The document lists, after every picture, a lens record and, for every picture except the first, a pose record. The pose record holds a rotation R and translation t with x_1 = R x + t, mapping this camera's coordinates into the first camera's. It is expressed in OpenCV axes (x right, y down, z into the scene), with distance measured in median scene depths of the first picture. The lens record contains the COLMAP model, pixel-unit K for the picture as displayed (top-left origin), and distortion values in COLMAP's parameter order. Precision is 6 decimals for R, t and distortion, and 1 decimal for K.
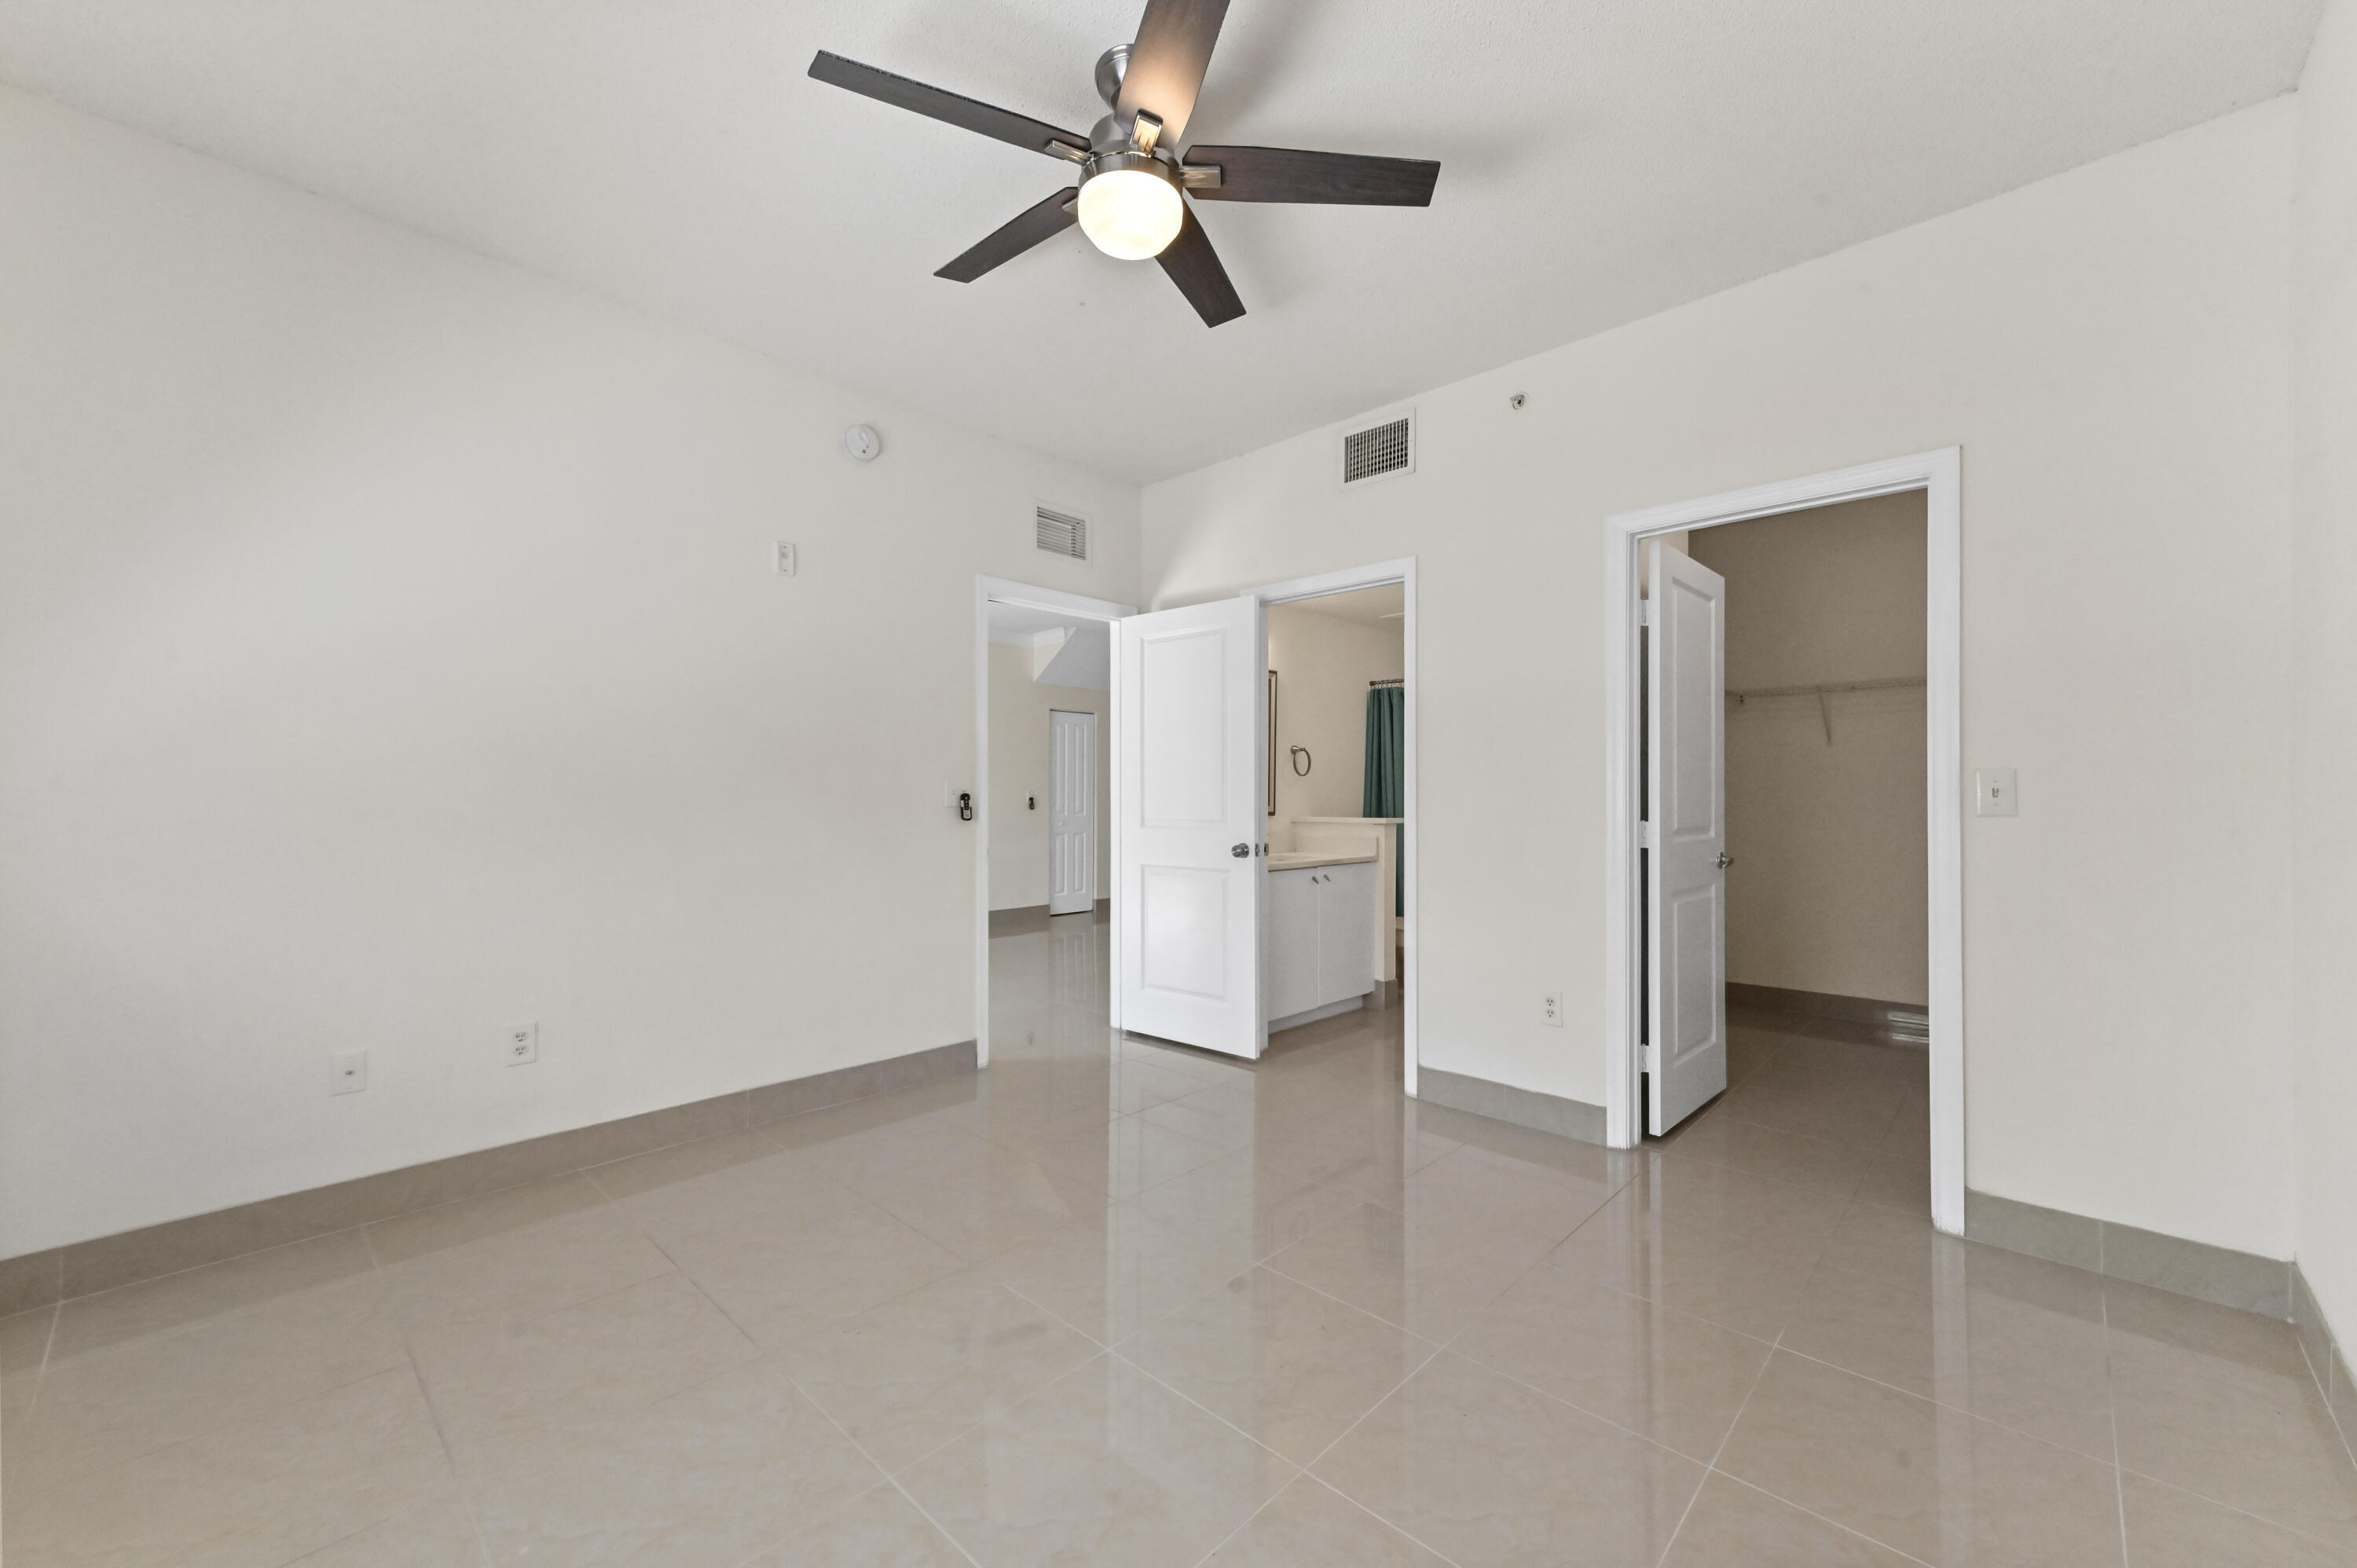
lens RADIAL K [[942.9, 0, 1173.0], [0, 942.9, 792.5], [0, 0, 1]] dist [0.012181, -0.000007]
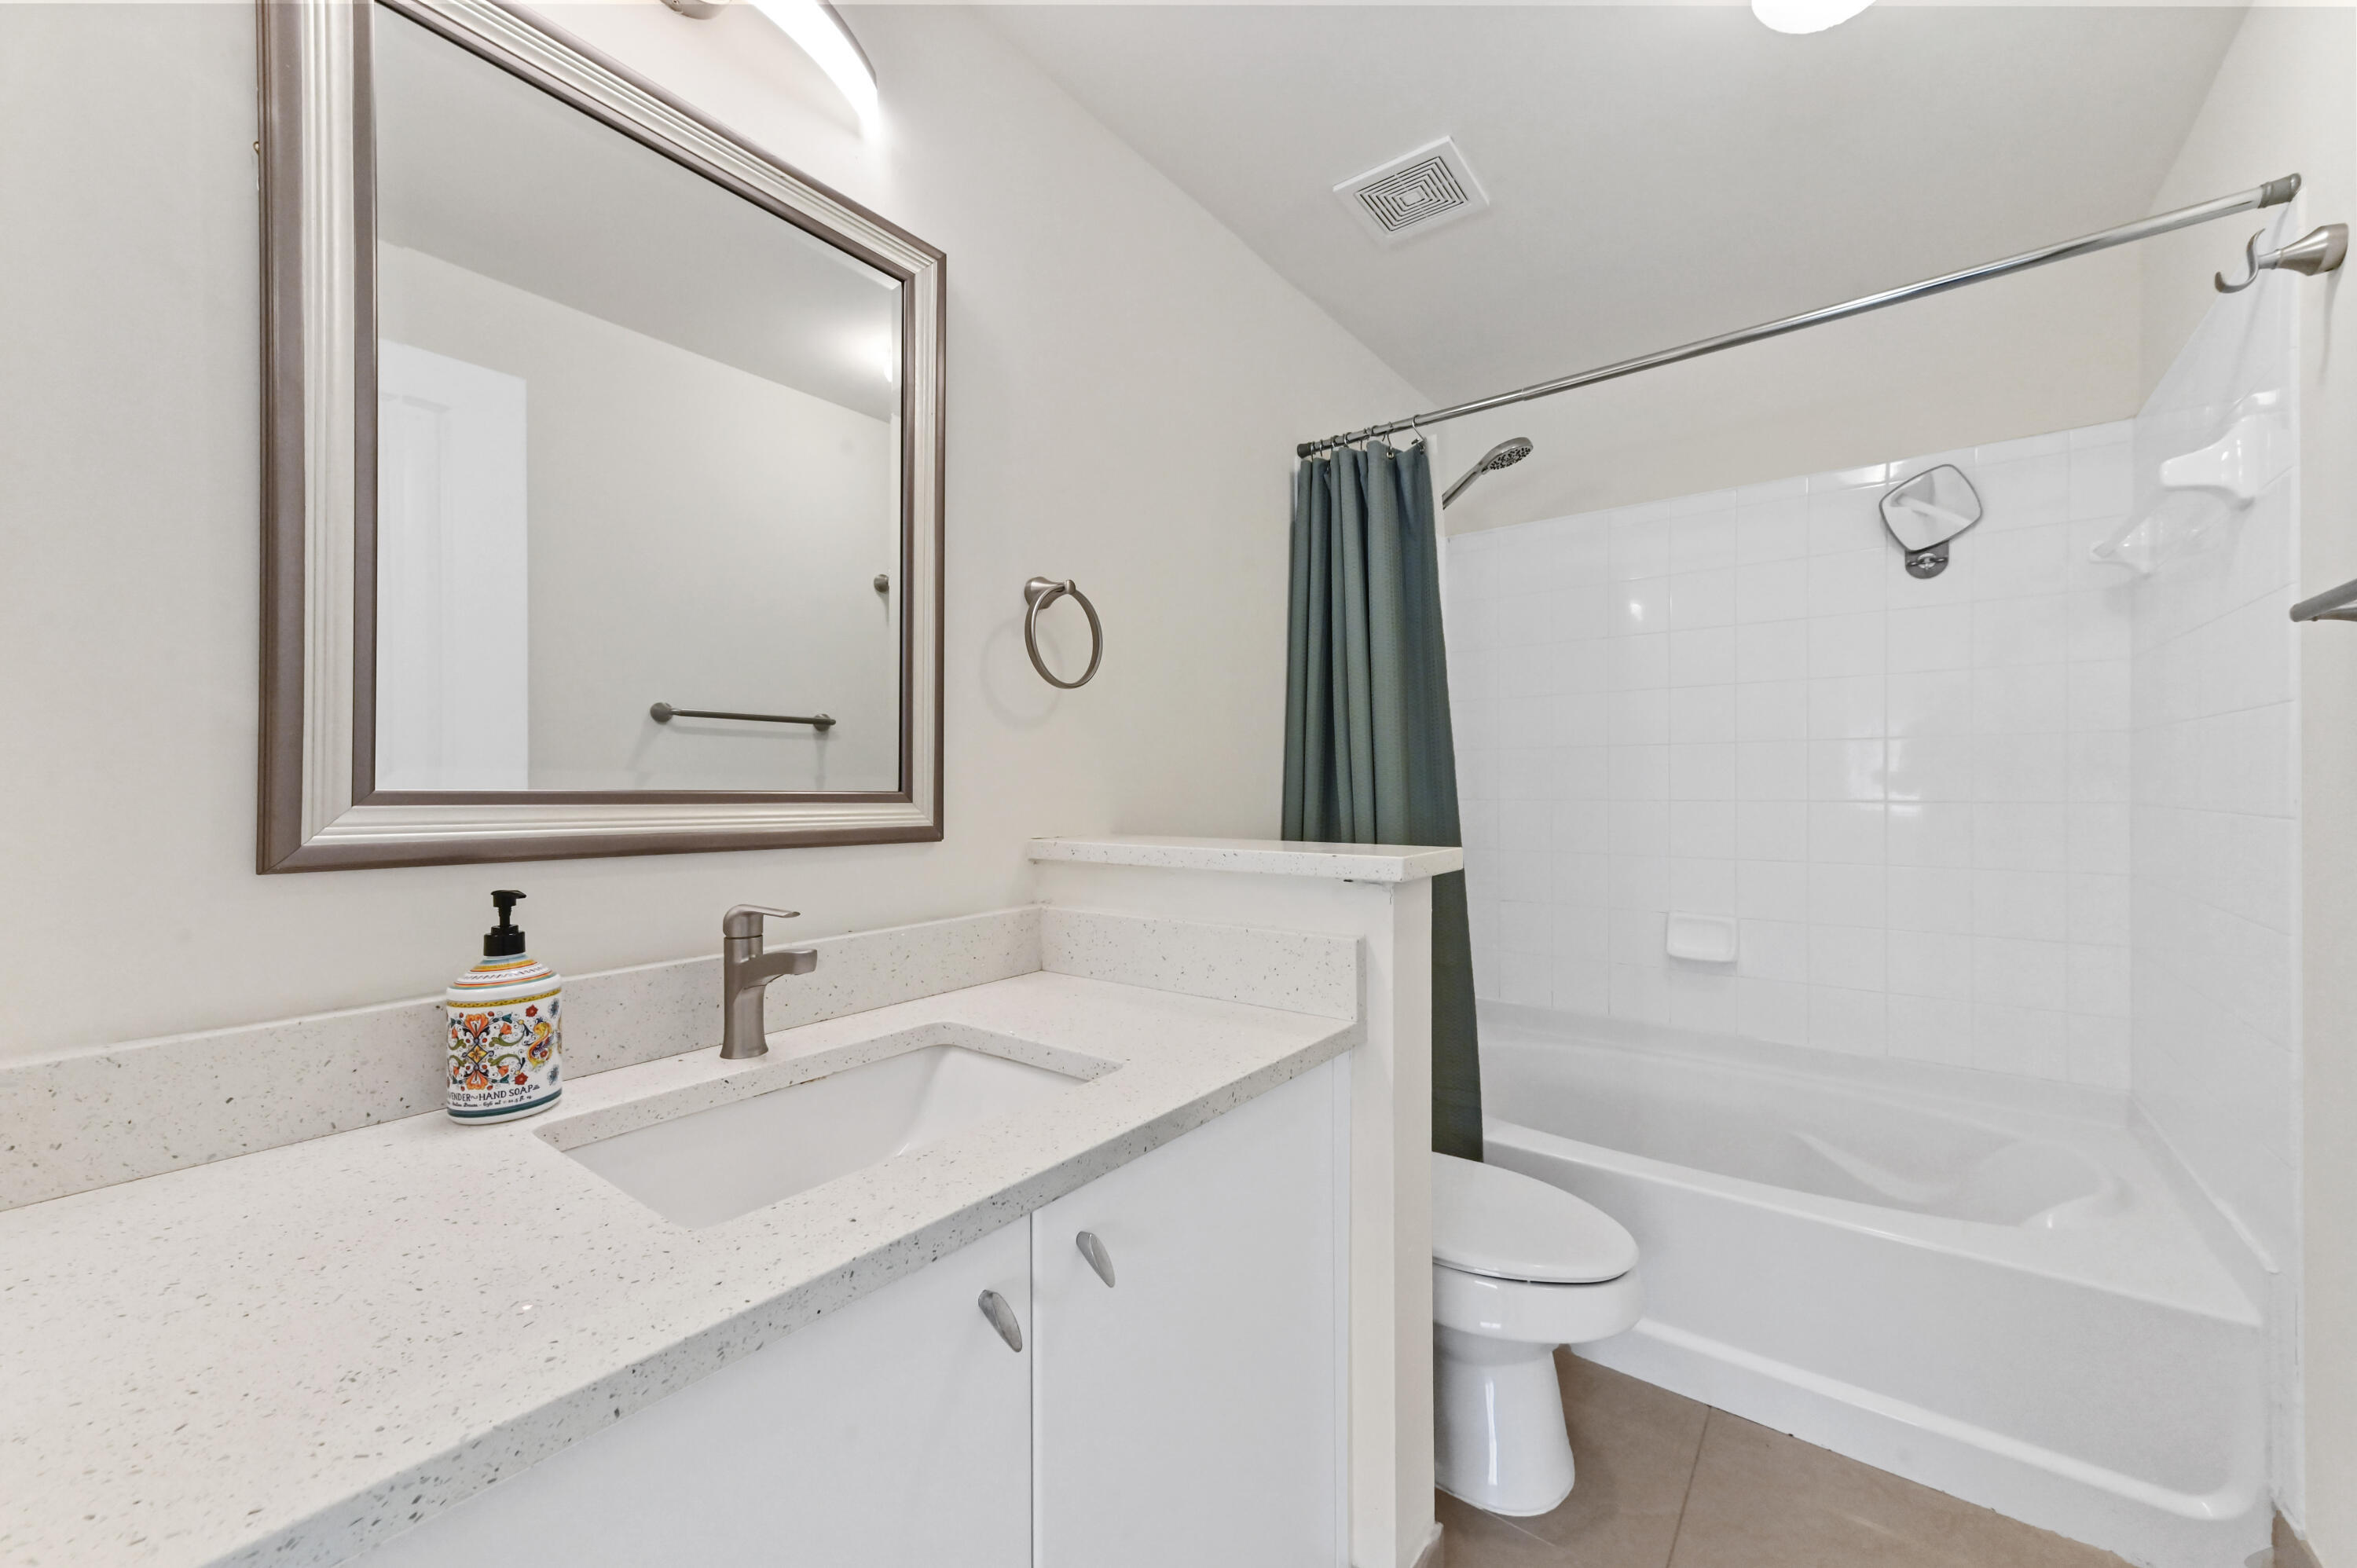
lens RADIAL K [[942.9, 0, 1172.6], [0, 942.9, 799.3], [0, 0, 1]] dist [0.012181, -0.000007]
pose [[0.993525, 0.001776, 0.113604, 0.136472], [-0.001374, 0.999993, -0.003618, 0.014600], [-0.113610, 0.003438, 0.993520, 0.728899]]
